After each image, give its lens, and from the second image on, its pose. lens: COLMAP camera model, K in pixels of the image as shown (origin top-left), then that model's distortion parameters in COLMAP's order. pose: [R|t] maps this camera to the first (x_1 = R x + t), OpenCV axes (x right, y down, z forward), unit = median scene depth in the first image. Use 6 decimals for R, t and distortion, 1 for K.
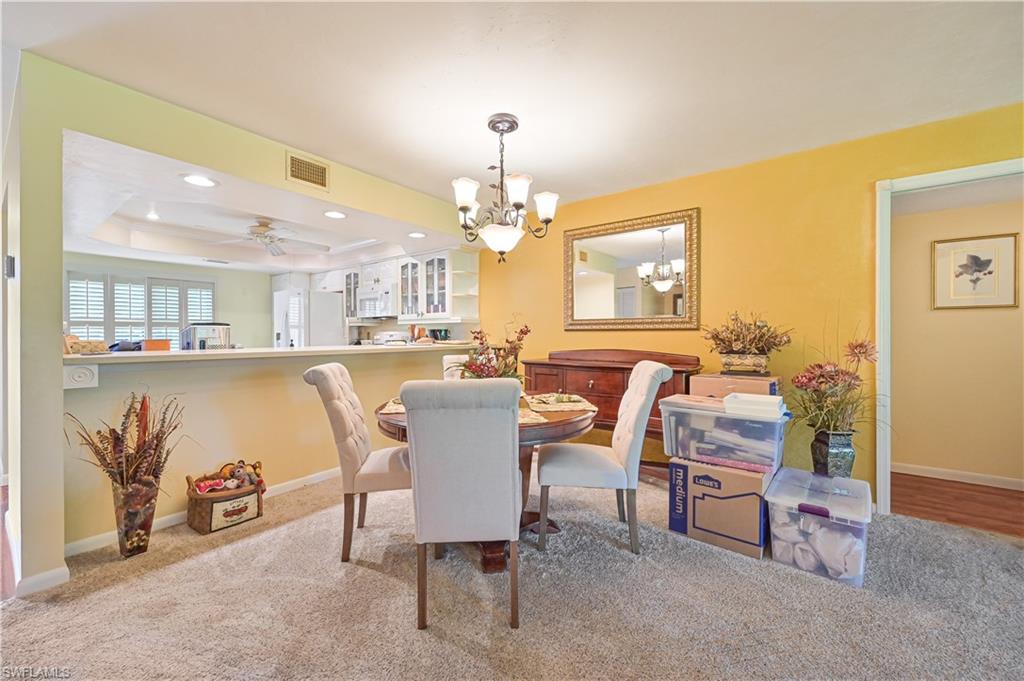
lens RADIAL K [[407.0, 0, 513.7], [0, 407.0, 334.3], [0, 0, 1]] dist [-0.000013, 0.000255]
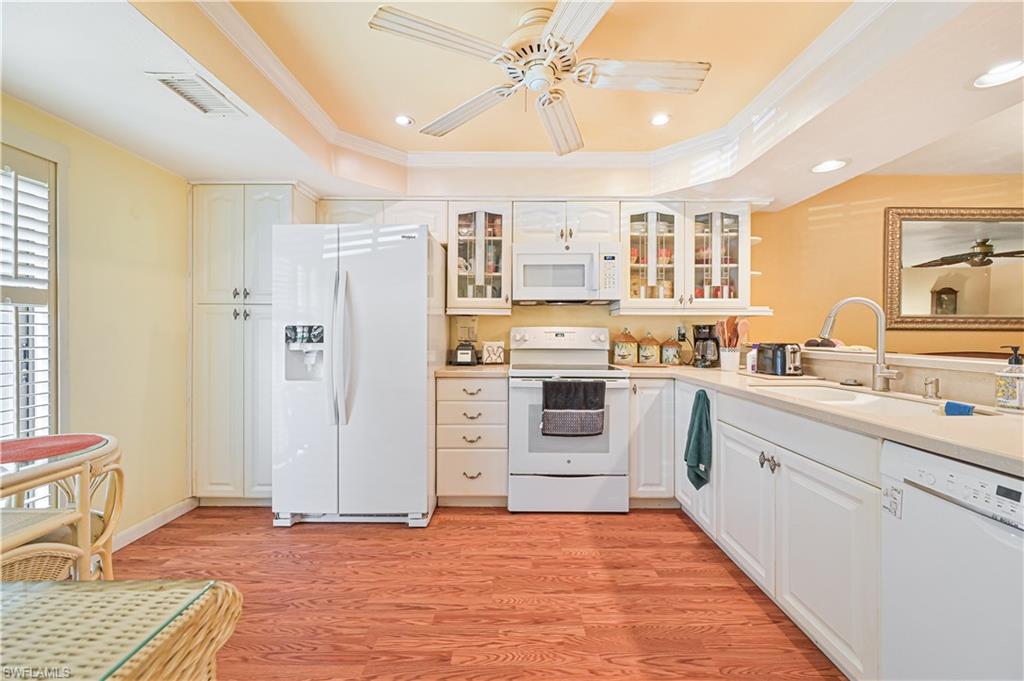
lens RADIAL K [[407.0, 0, 511.8], [0, 407.0, 334.0], [0, 0, 1]] dist [-0.000013, 0.000255]
pose [[0.800156, 0.000867, 0.599792, -0.807629], [-0.007845, 0.999929, 0.009020, -0.001243], [-0.599741, -0.011923, 0.800105, 0.671848]]
